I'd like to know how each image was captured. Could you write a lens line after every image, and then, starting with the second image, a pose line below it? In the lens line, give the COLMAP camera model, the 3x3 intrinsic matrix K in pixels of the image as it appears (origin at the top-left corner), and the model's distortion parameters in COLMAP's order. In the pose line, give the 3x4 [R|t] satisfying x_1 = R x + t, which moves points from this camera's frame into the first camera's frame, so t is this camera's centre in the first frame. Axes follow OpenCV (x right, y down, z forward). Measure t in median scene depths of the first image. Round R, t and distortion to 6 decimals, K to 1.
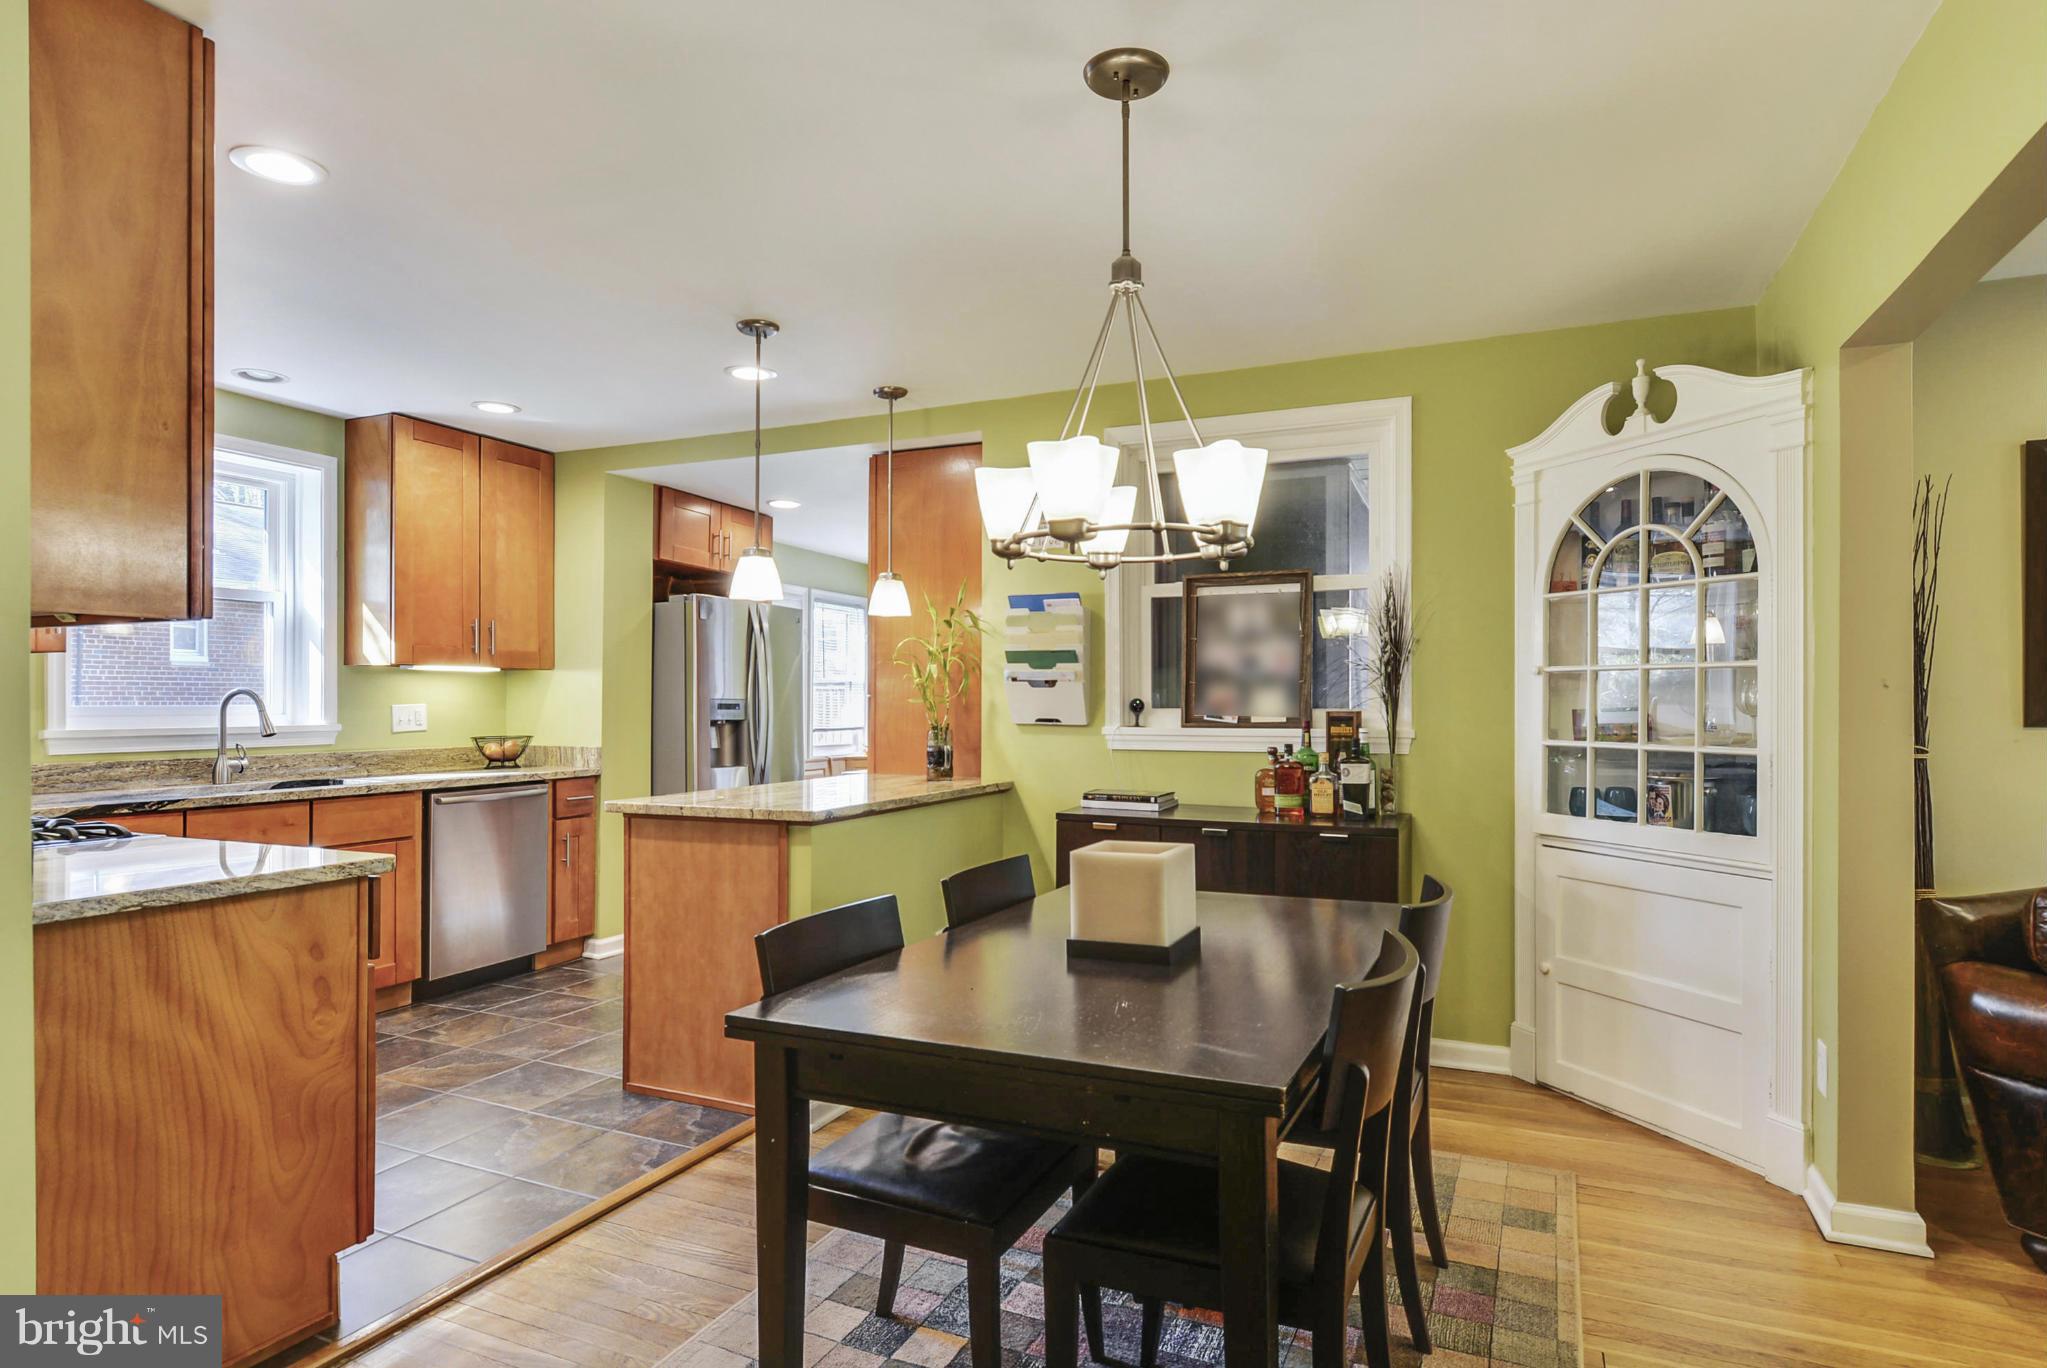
lens RADIAL K [[1111.7, 0, 1048.5], [0, 1111.7, 696.4], [0, 0, 1]] dist [0.011674, -0.008498]
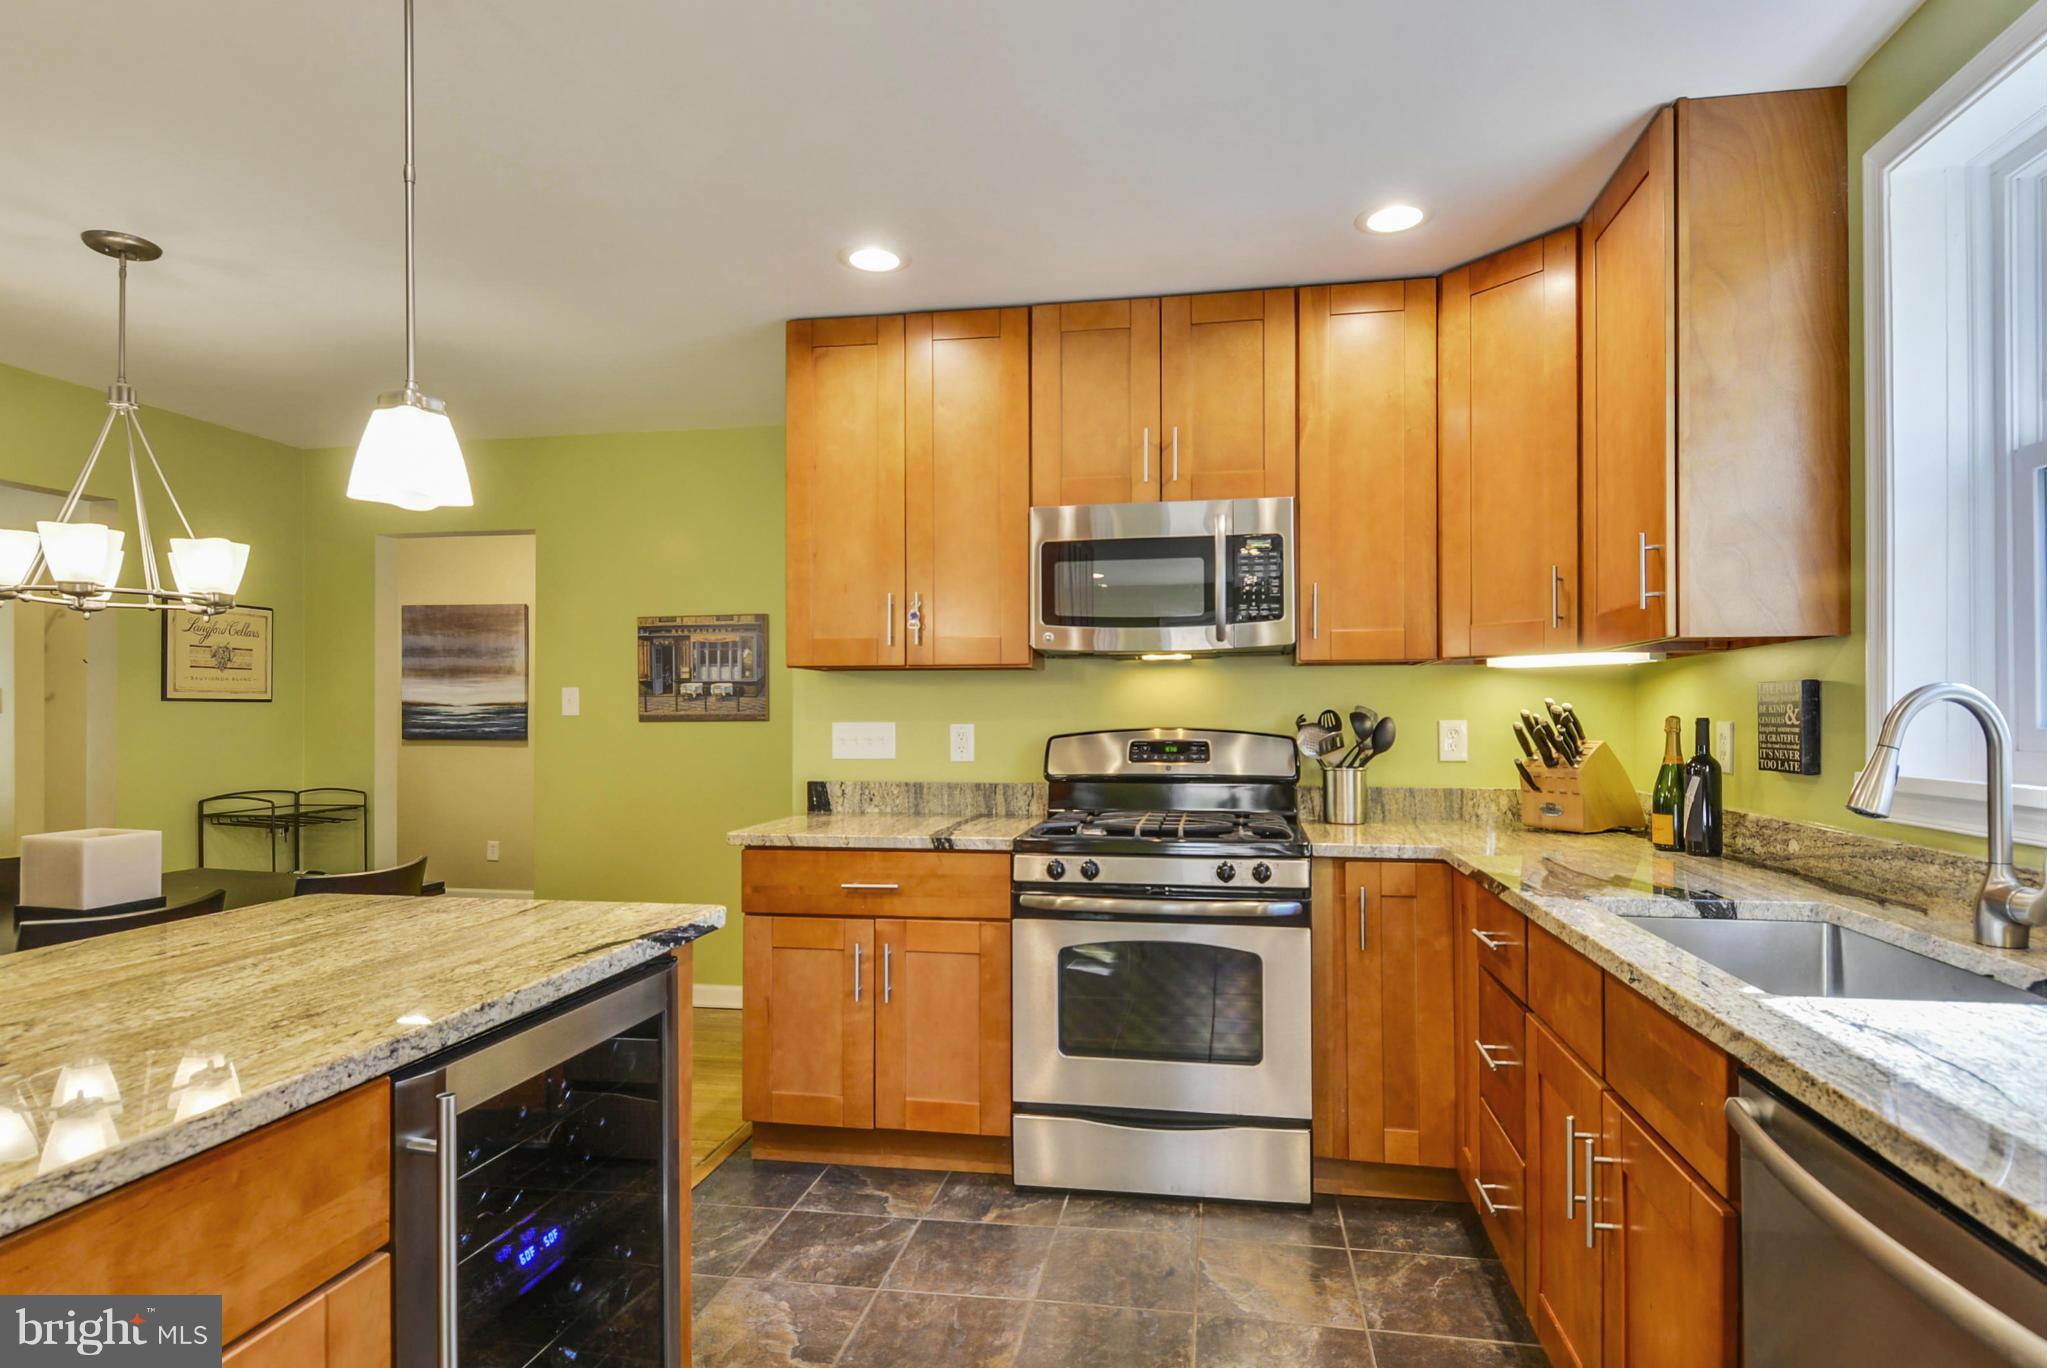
lens RADIAL K [[1111.7, 0, 1029.3], [0, 1111.7, 701.0], [0, 0, 1]] dist [0.011674, -0.008498]
pose [[-0.974076, -0.001042, -0.226219, -0.309783], [0.001813, 0.999921, -0.012412, 0.001670], [0.226214, -0.012500, -0.973997, 1.151882]]
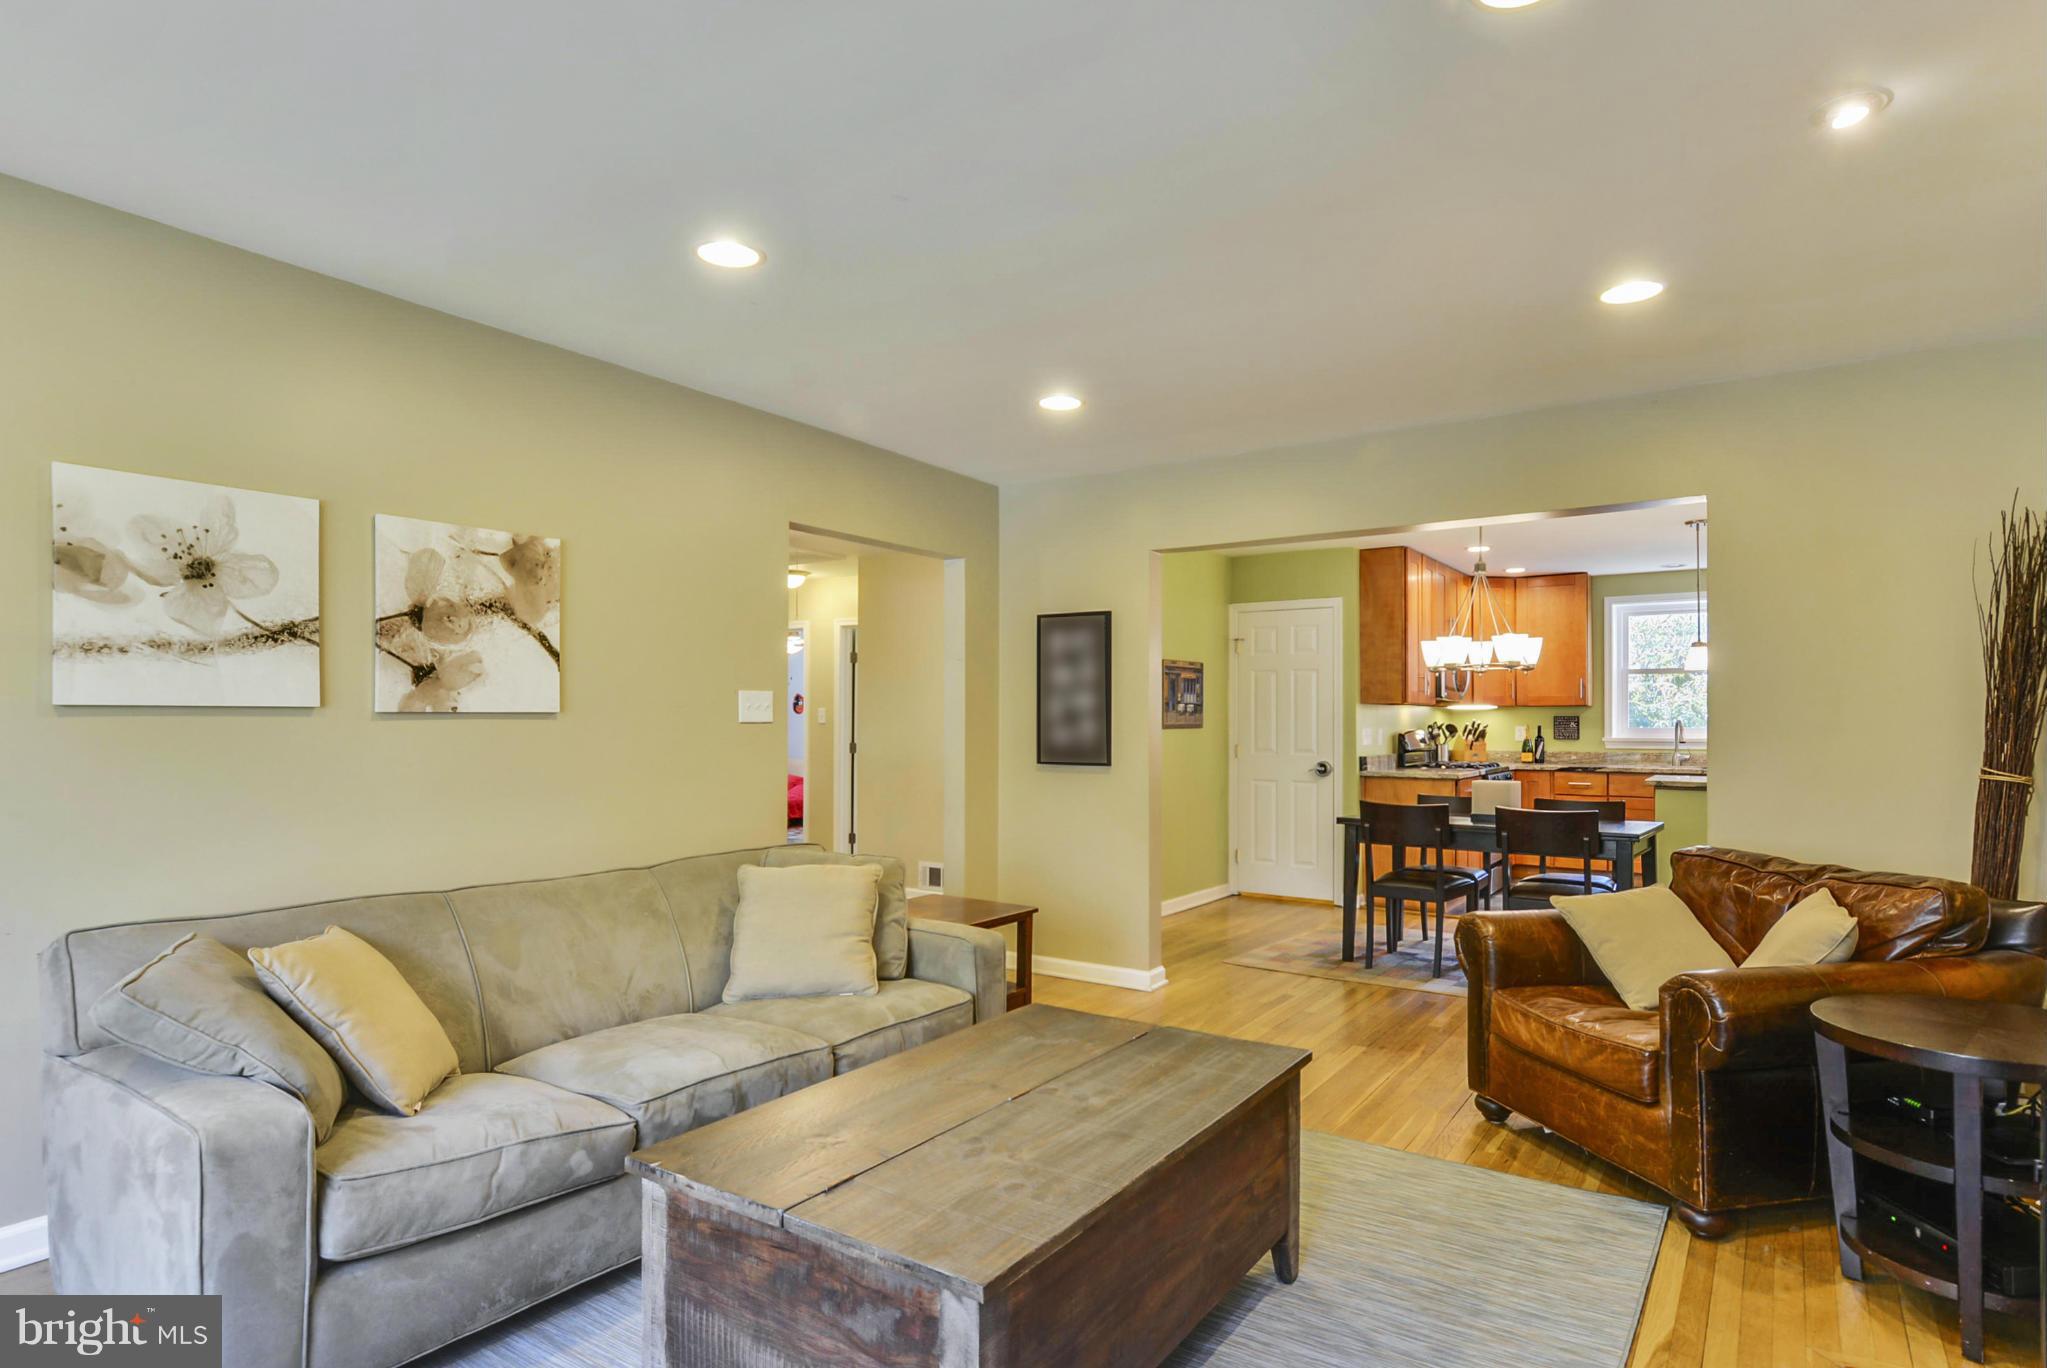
lens RADIAL K [[1111.7, 0, 1001.3], [0, 1111.7, 715.5], [0, 0, 1]] dist [0.011674, -0.008498]
pose [[-0.201702, -0.009681, -0.979399, 1.339195], [0.002252, 0.999944, -0.010348, 0.004107], [0.979444, -0.004292, -0.201669, 0.183052]]
